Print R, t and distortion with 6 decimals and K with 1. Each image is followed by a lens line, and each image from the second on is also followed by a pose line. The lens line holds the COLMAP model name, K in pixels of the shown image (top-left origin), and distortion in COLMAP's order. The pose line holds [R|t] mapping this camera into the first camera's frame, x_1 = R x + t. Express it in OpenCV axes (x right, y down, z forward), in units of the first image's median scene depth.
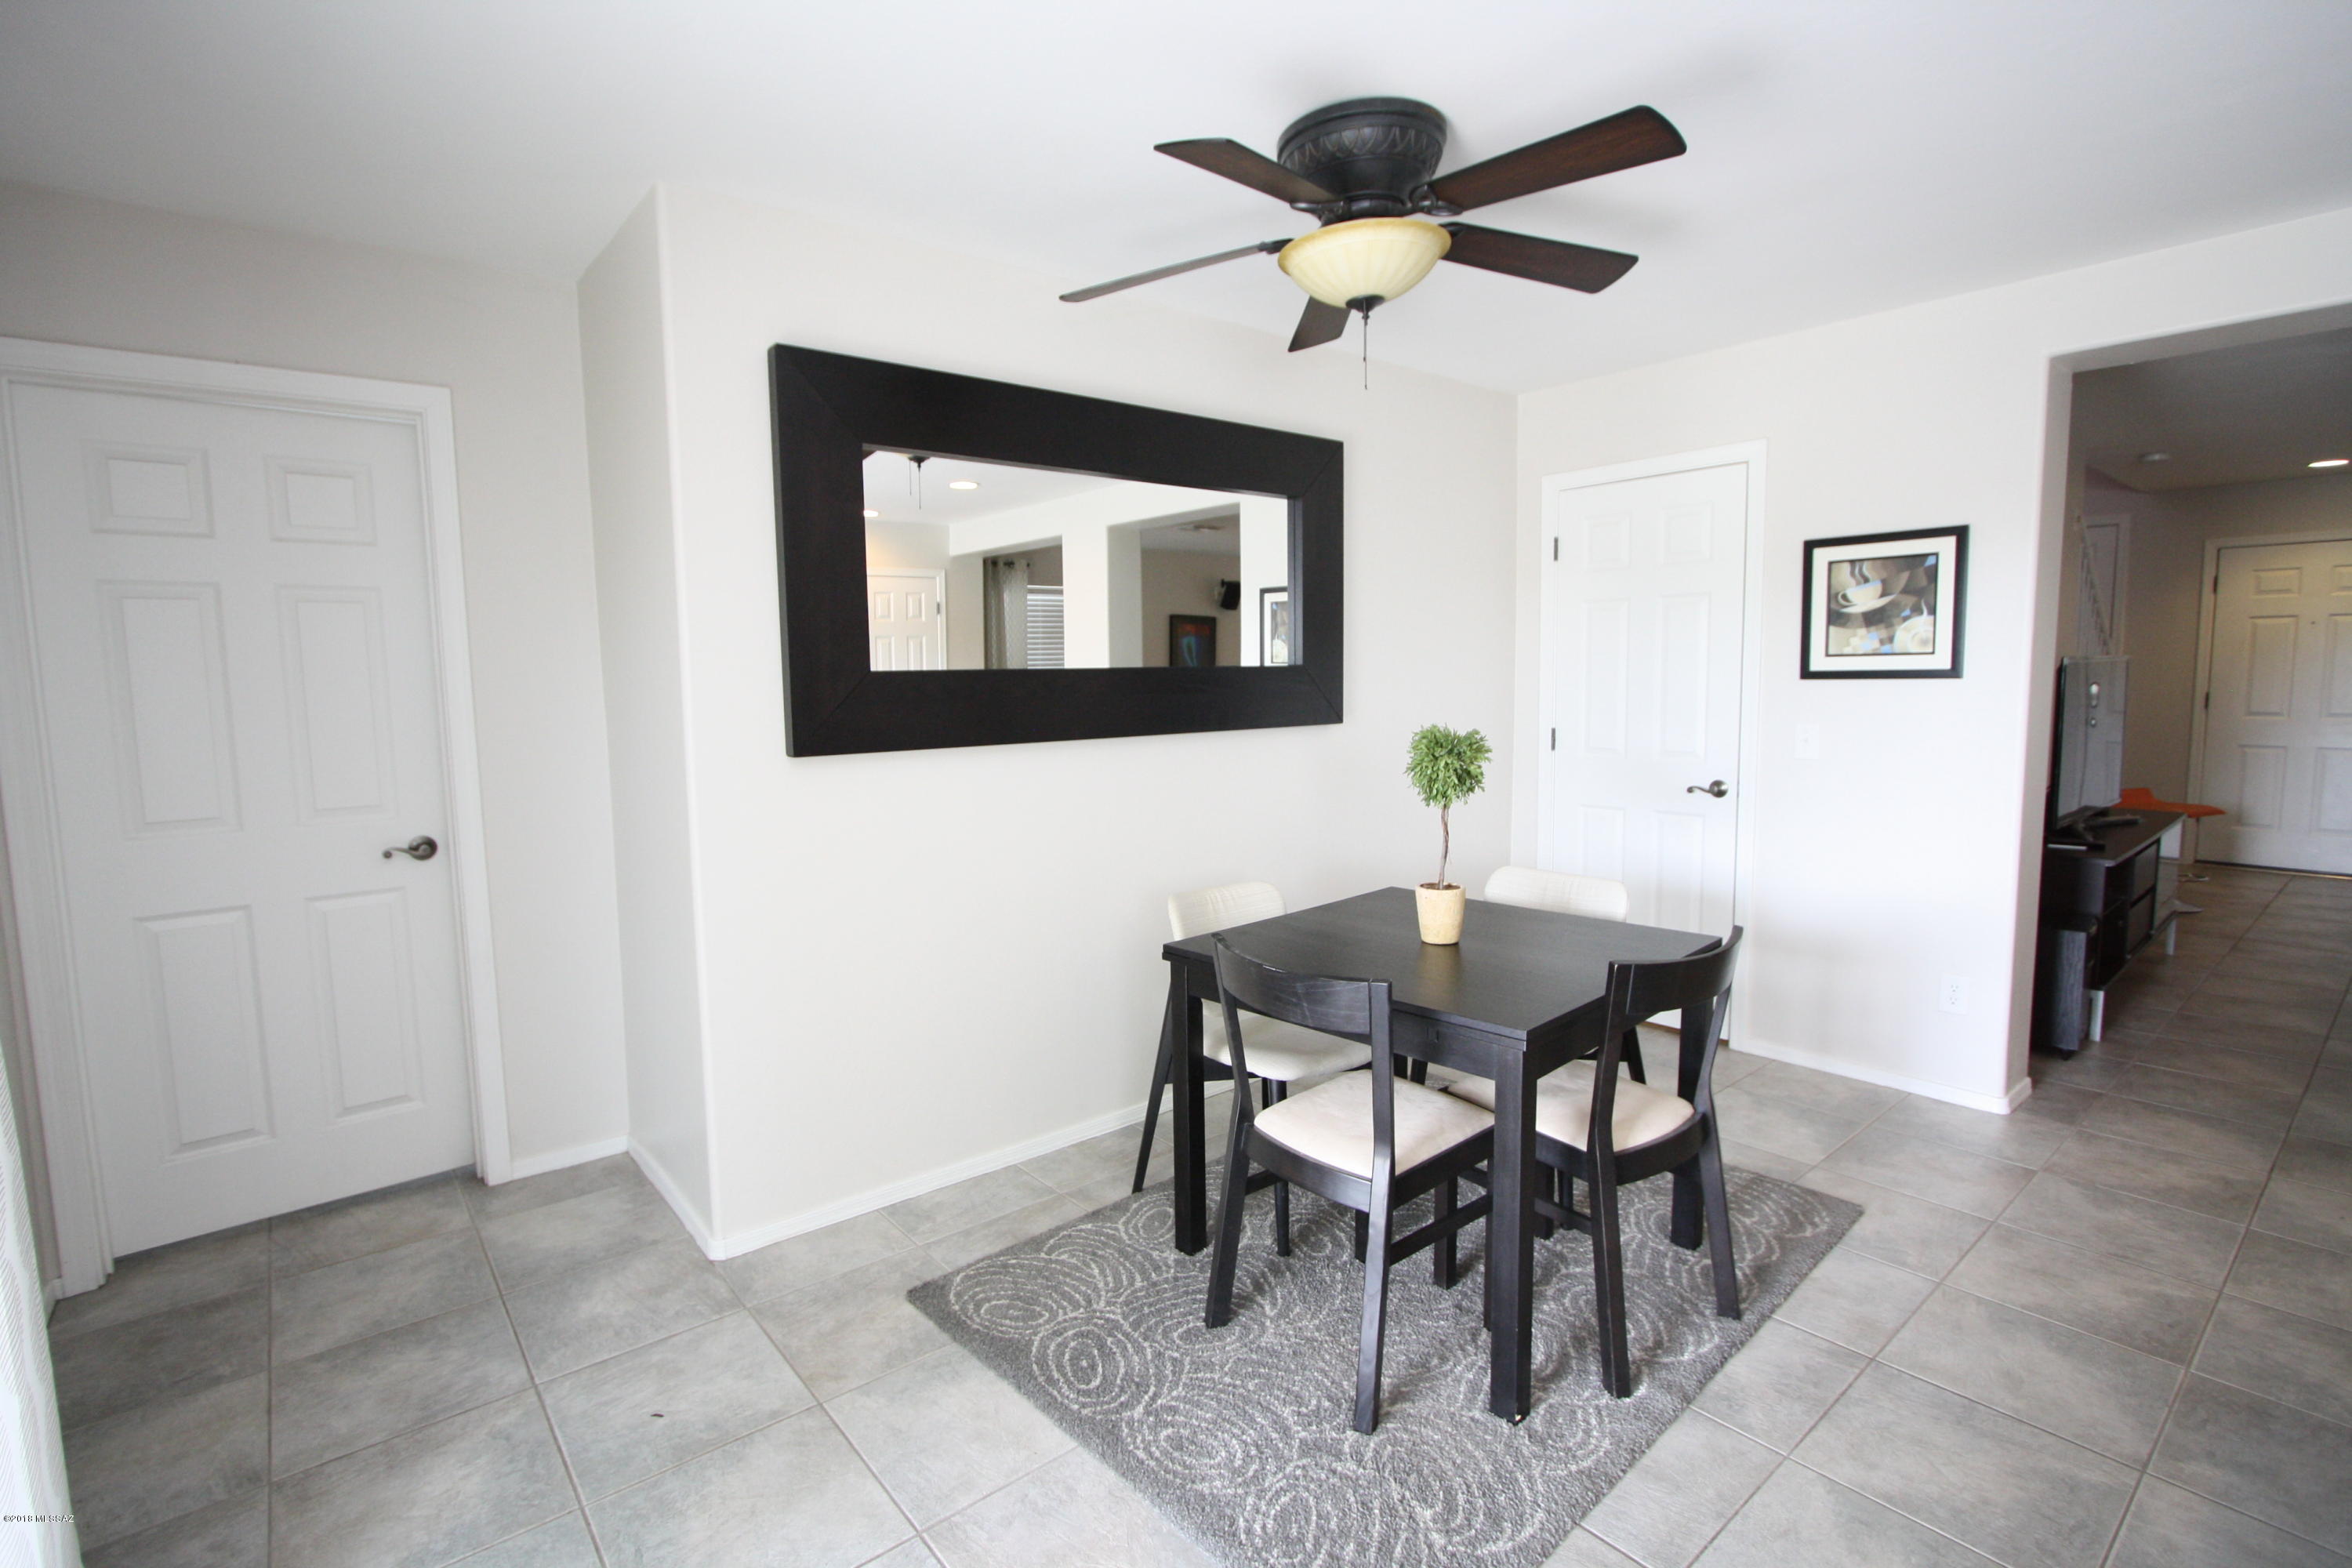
lens RADIAL K [[1088.6, 0, 1174.3], [0, 1088.6, 777.4], [0, 0, 1]] dist [-0.014140, 0.000782]
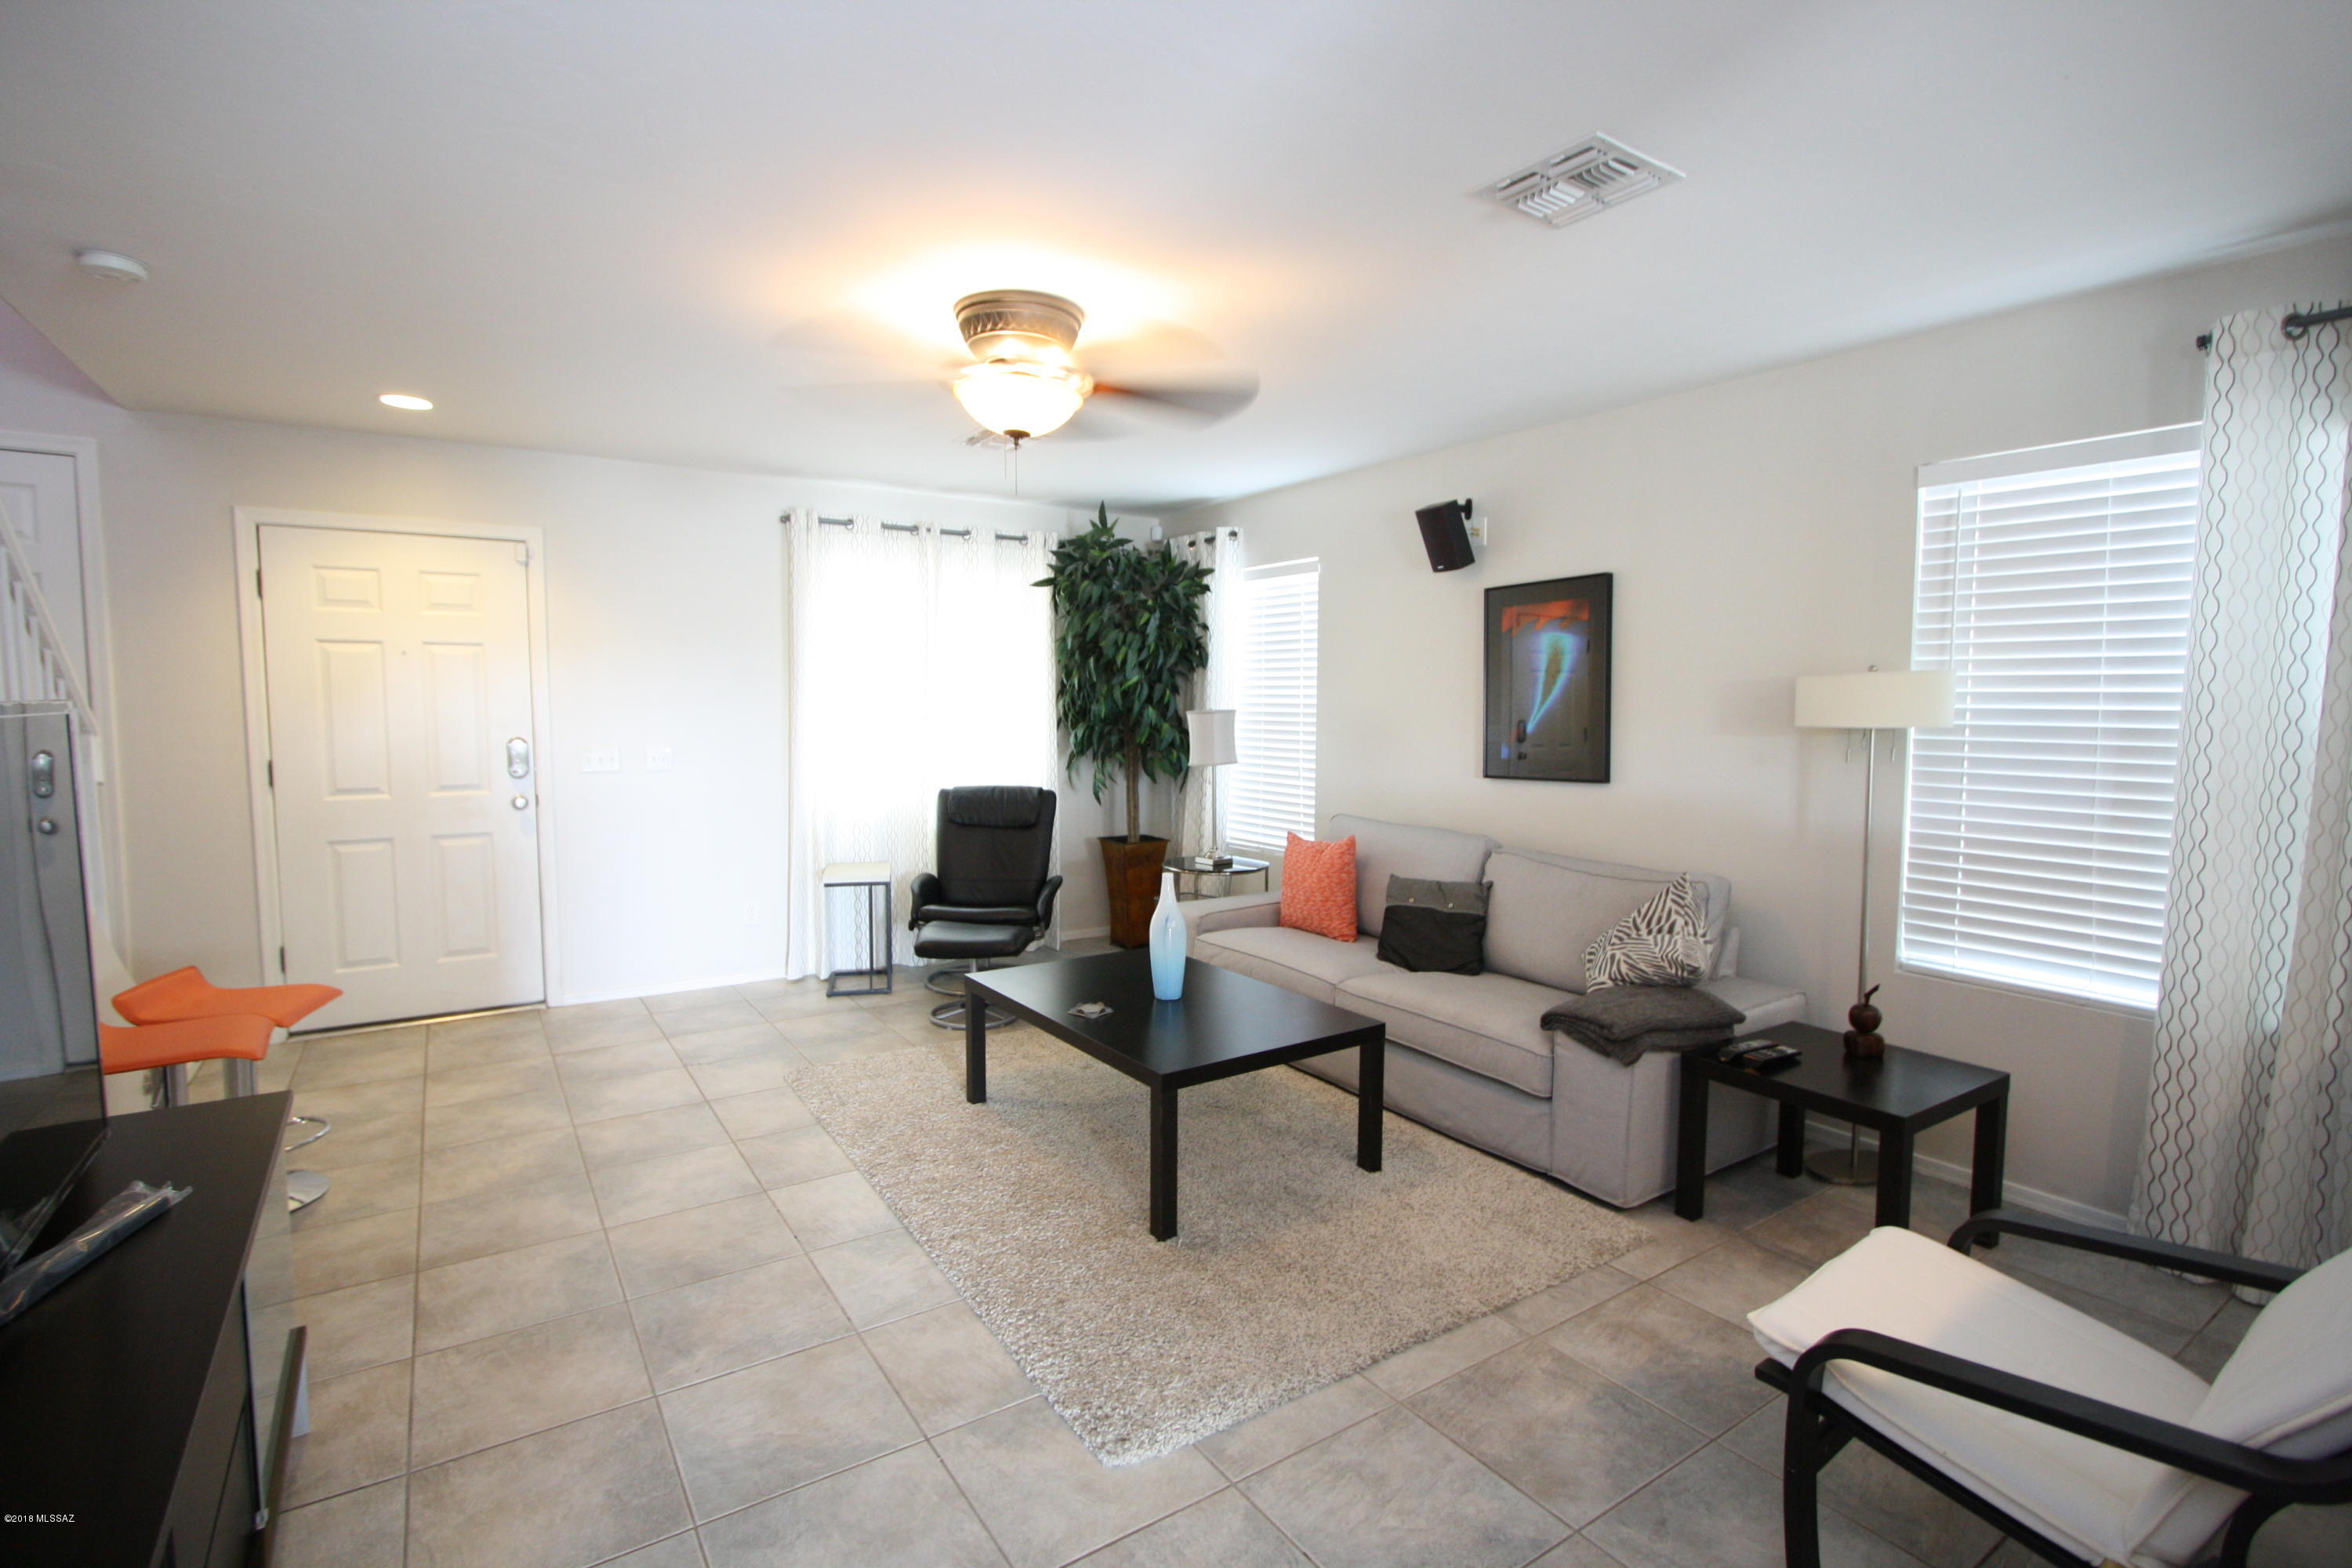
lens RADIAL K [[1096.5, 0, 1171.2], [0, 1096.5, 780.6], [0, 0, 1]] dist [-0.019879, 0.000003]
pose [[0.098281, -0.061879, 0.993233, 0.411351], [0.094969, 0.994093, 0.052535, -0.053077], [-0.990617, 0.089163, 0.103577, 0.441154]]
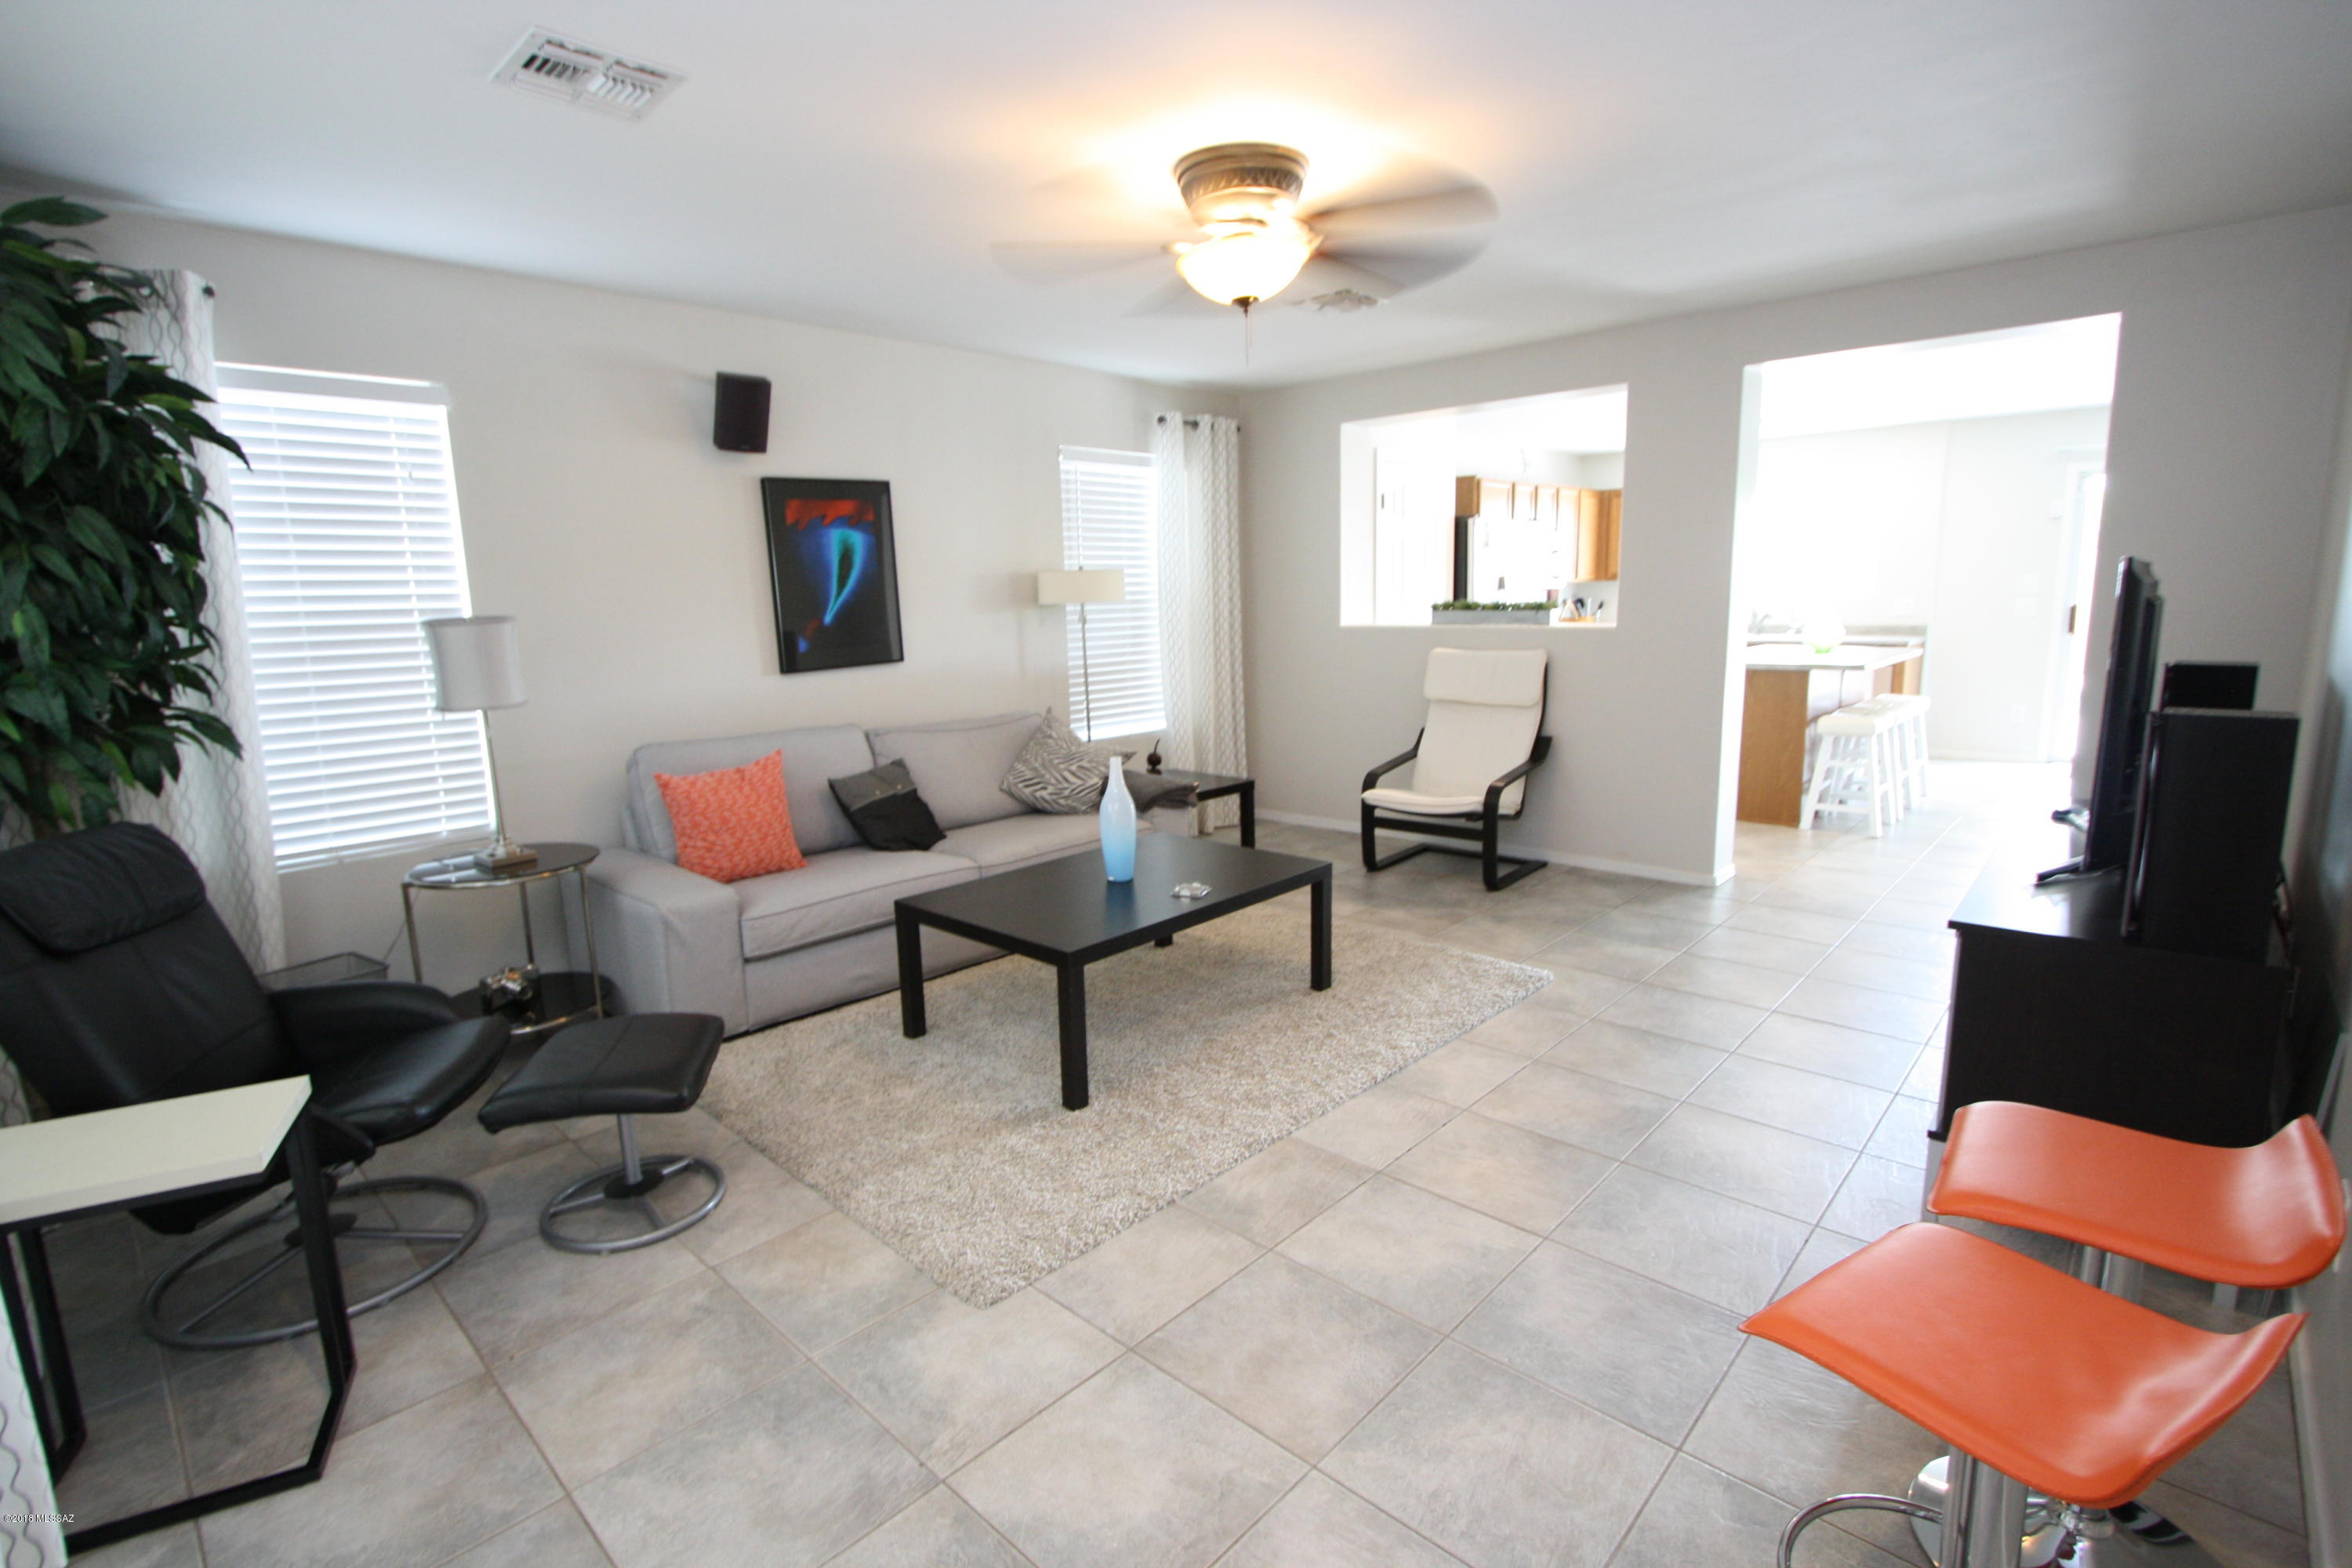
lens RADIAL K [[1076.4, 0, 1161.2], [0, 1076.4, 780.6], [0, 0, 1]] dist [-0.010631, 0.000301]
pose [[-0.992818, 0.056203, -0.105609, 0.929178], [0.025697, 0.962356, 0.270575, -0.107819], [0.116840, 0.265918, -0.956889, 0.970097]]
